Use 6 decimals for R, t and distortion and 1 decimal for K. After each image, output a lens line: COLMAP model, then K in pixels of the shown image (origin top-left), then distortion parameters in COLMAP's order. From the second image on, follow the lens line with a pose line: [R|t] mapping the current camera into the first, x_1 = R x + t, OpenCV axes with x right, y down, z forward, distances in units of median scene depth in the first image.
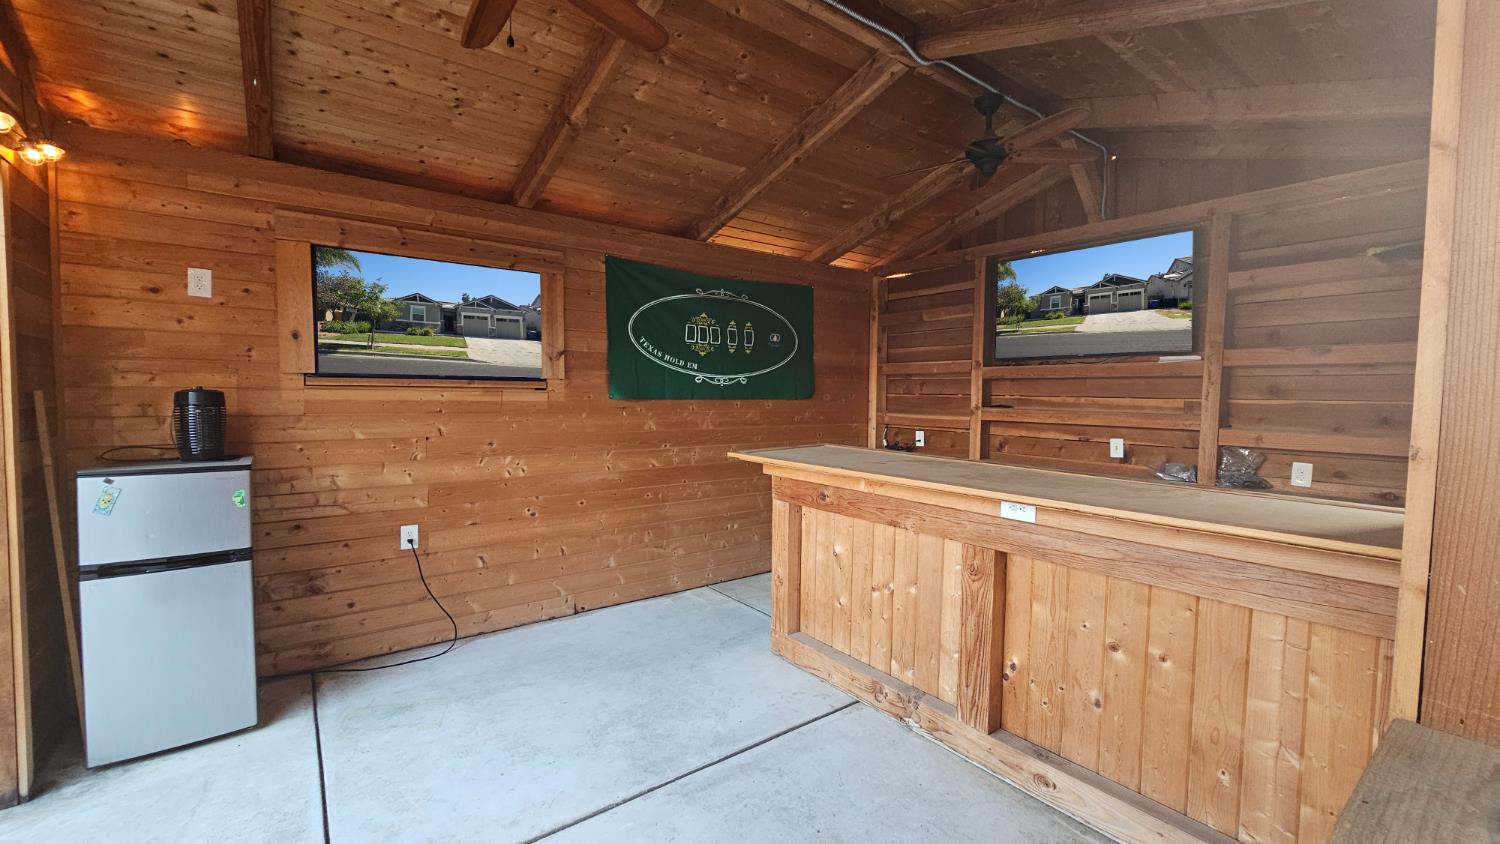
lens RADIAL K [[616.0, 0, 750.0], [0, 616.0, 422.0], [0, 0, 1]] dist [-0.000109, 0.000115]
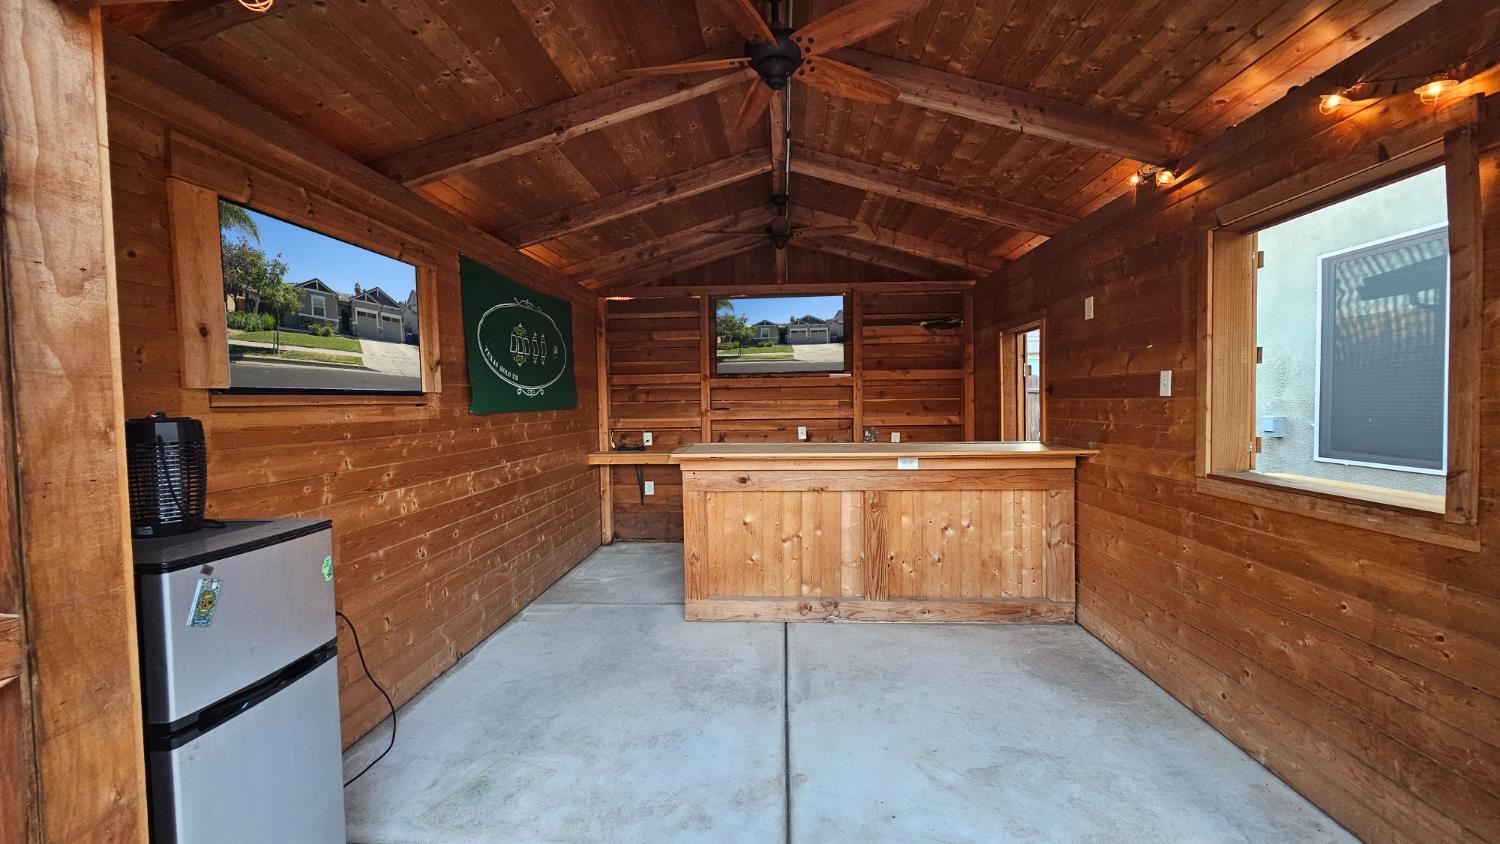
lens RADIAL K [[616.0, 0, 750.0], [0, 616.0, 422.0], [0, 0, 1]] dist [-0.000109, 0.000115]
pose [[0.644470, -0.049543, 0.763023, -0.735118], [0.058663, 0.998161, 0.015262, -0.017603], [-0.762376, 0.034925, 0.646192, 0.123486]]
